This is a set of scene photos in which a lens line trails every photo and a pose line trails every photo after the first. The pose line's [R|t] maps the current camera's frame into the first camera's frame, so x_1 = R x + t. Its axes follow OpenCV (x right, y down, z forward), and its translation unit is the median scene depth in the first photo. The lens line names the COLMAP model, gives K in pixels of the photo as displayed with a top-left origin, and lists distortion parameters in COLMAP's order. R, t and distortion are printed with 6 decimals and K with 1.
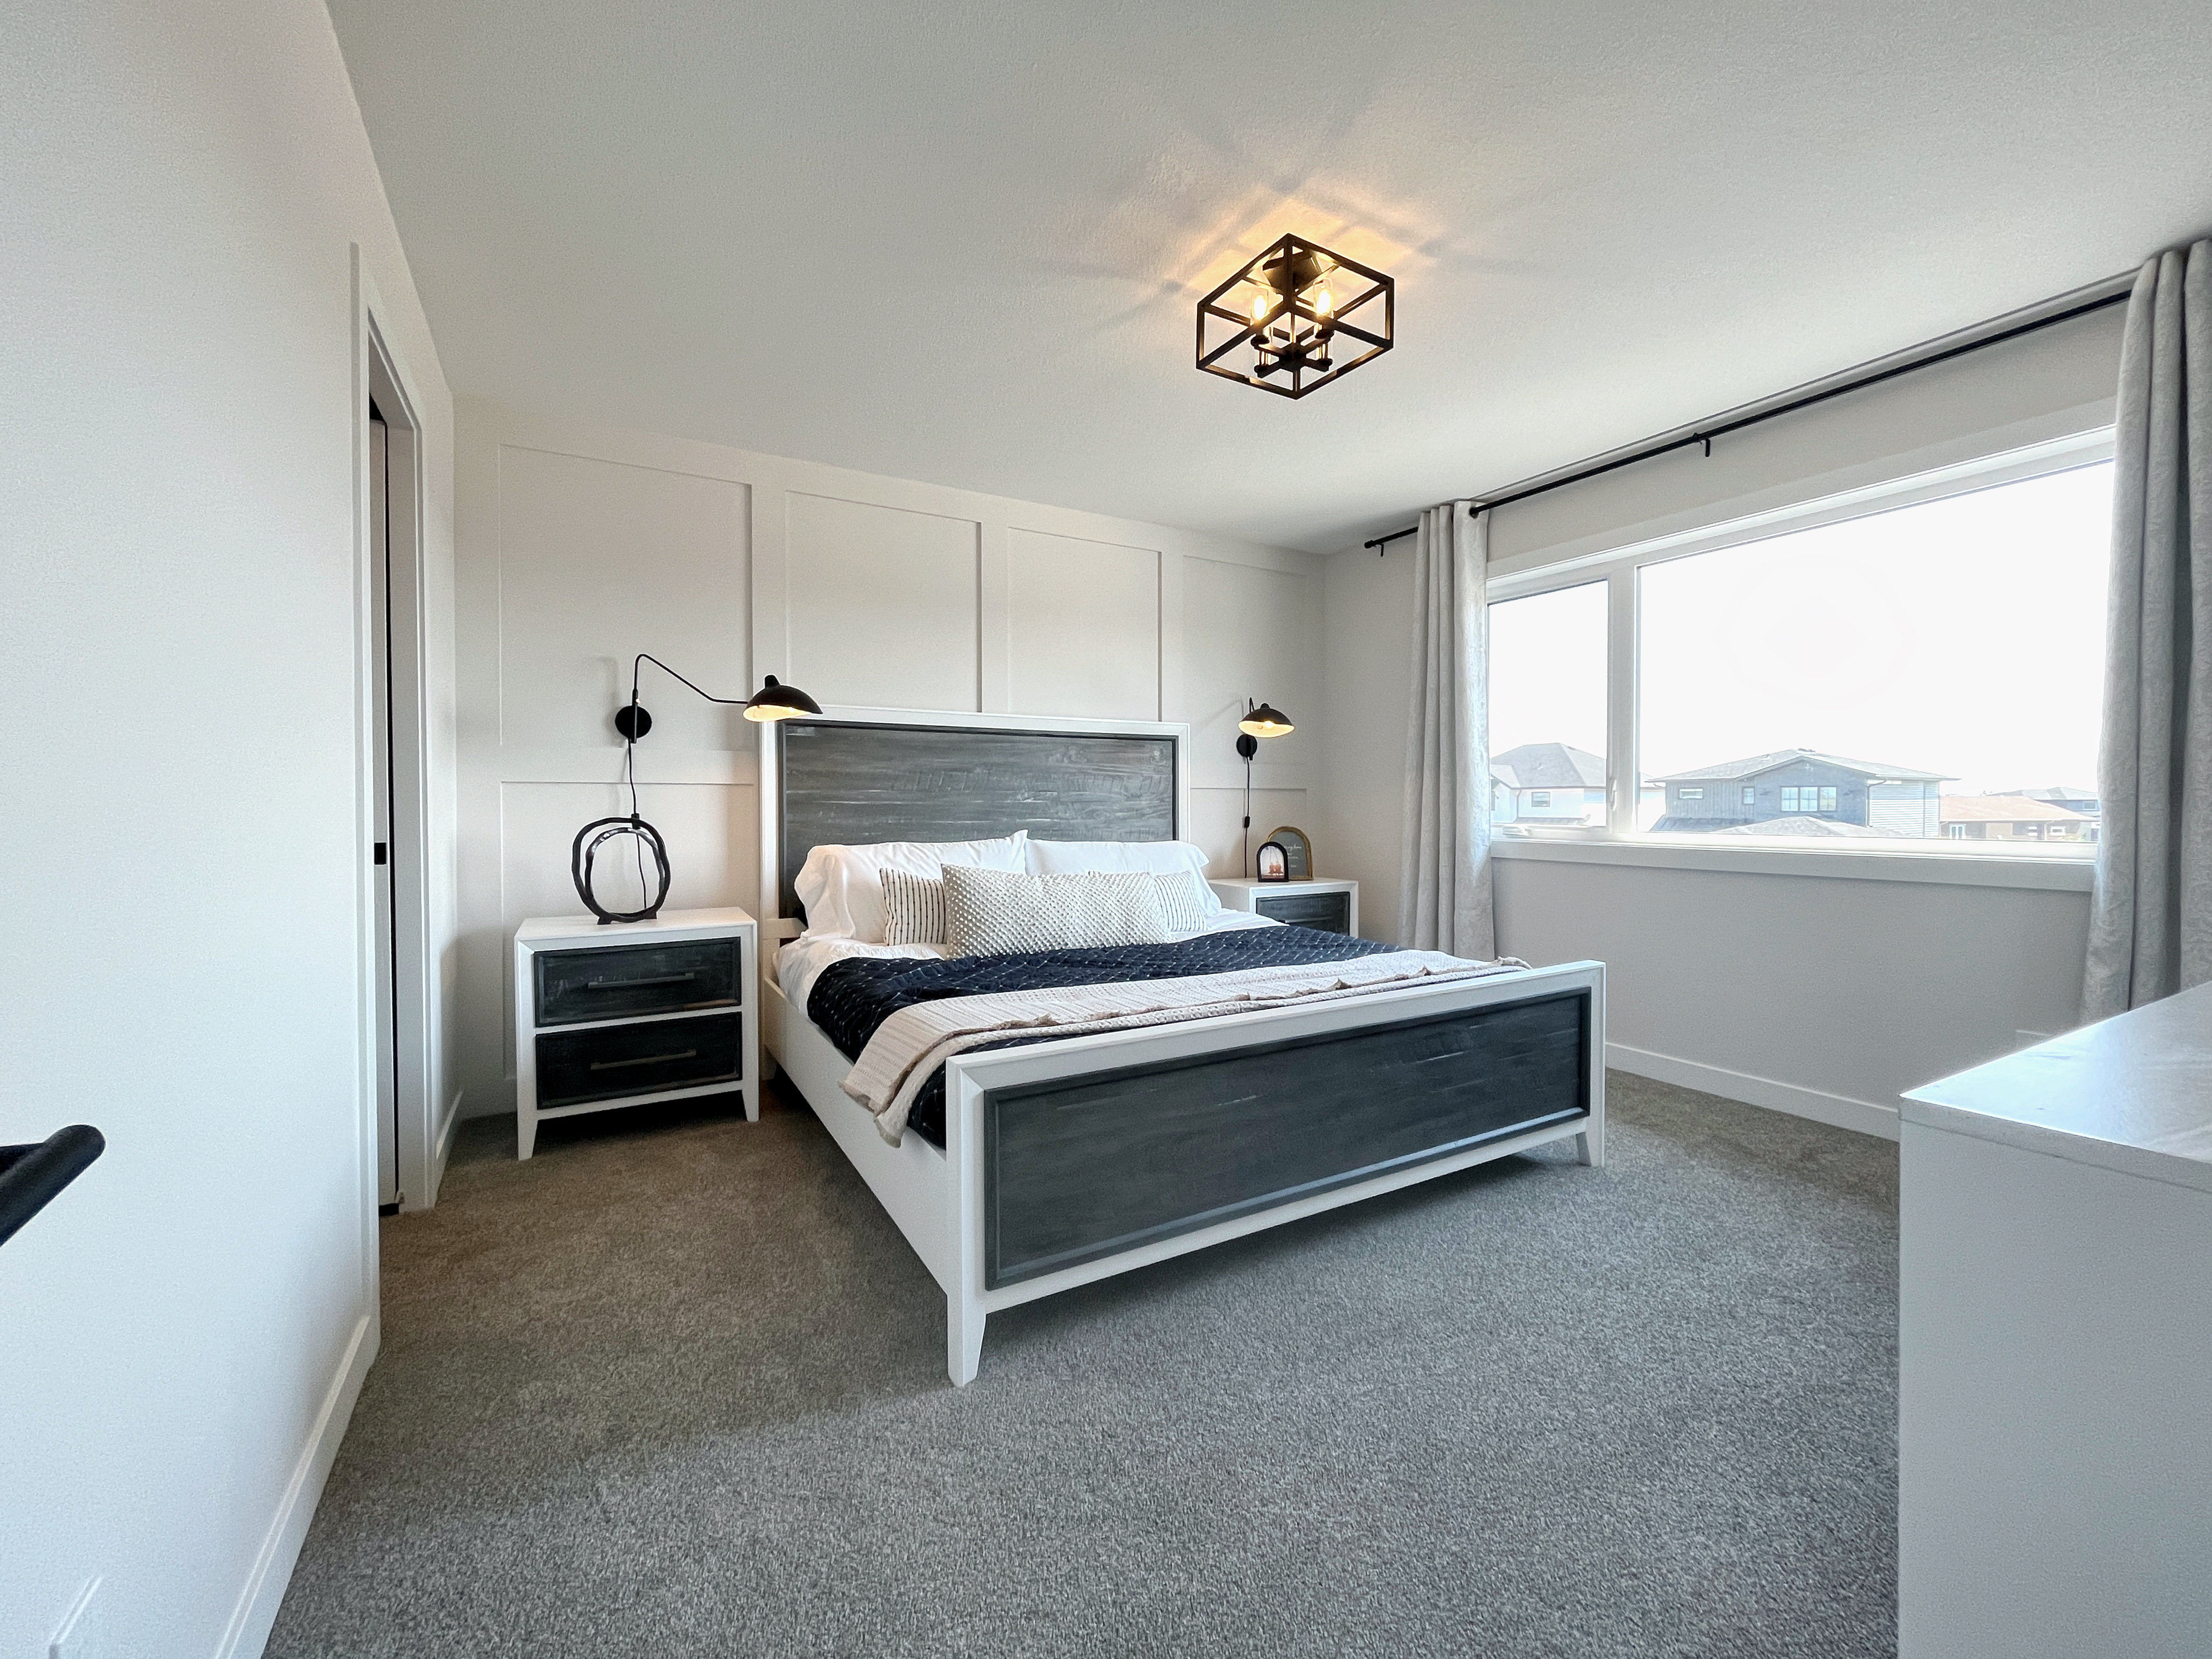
lens RADIAL K [[914.2, 0, 1102.2], [0, 914.2, 816.3], [0, 0, 1]] dist [-0.002061, 0.000083]
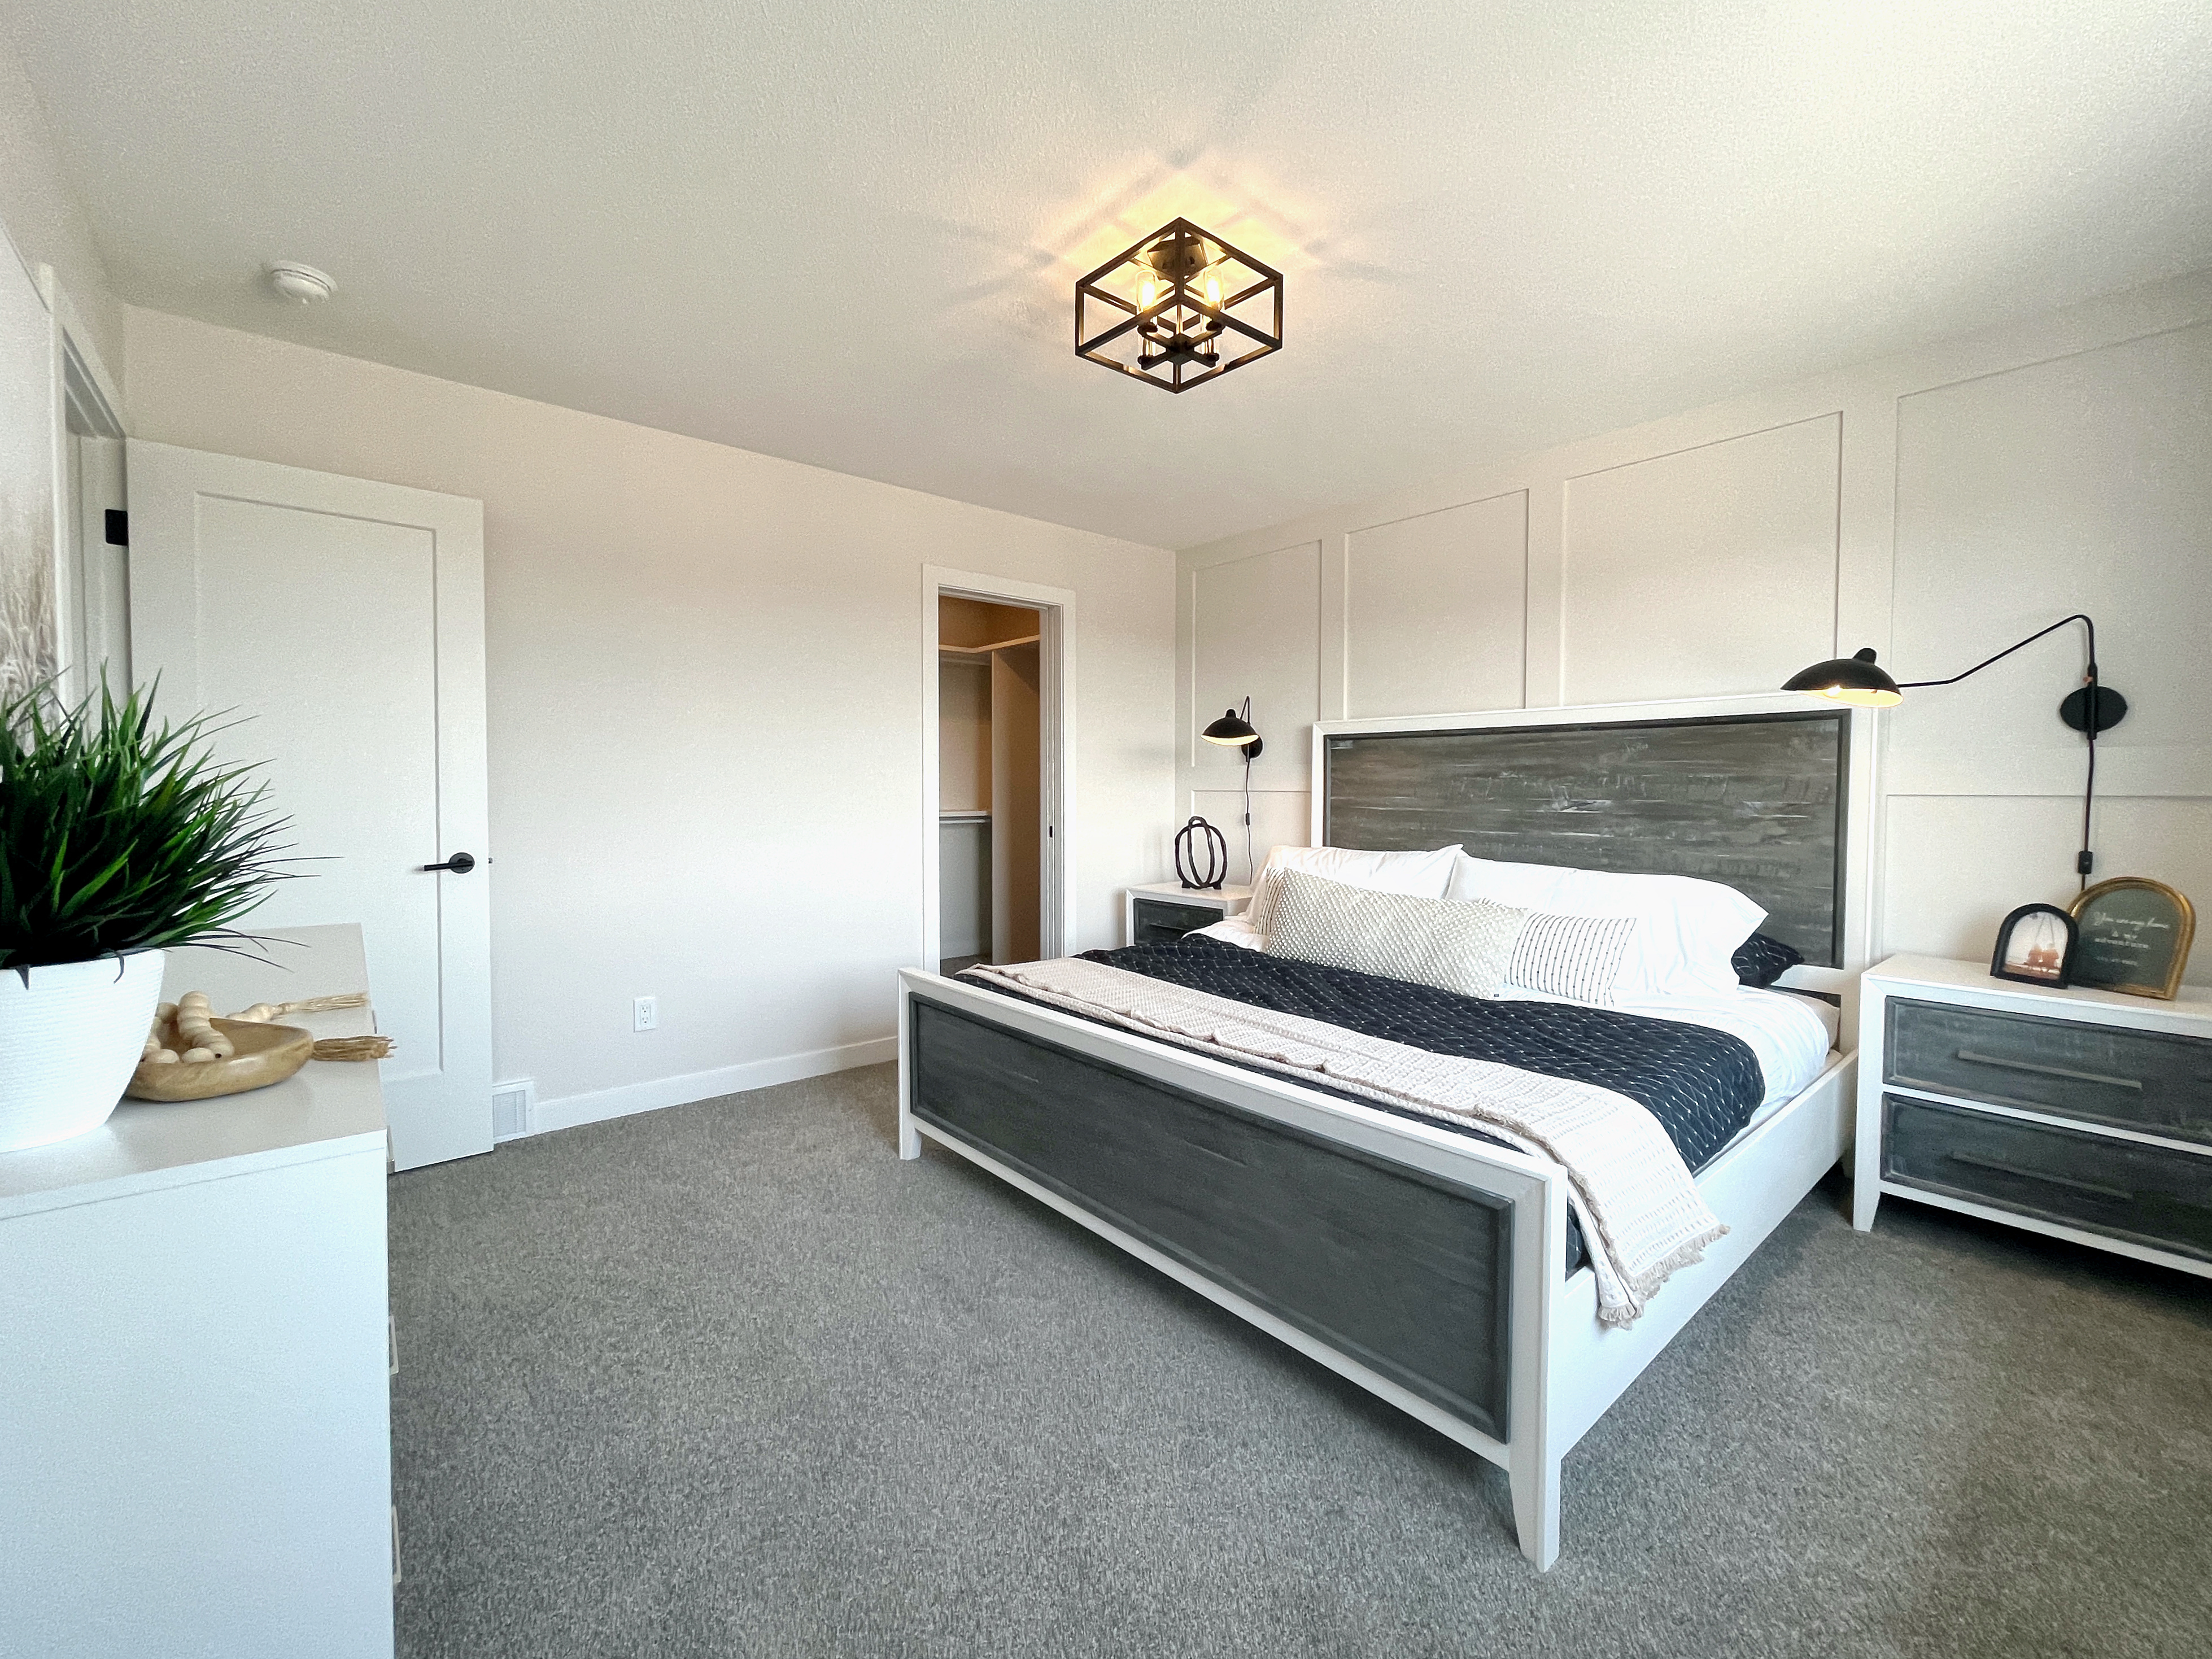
lens RADIAL K [[914.2, 0, 1102.2], [0, 914.2, 816.3], [0, 0, 1]] dist [-0.002061, 0.000083]
pose [[0.189381, 0.035281, -0.981270, 0.723605], [-0.016607, 0.999326, 0.032726, -0.035697], [0.981763, 0.010099, 0.189840, 0.483252]]
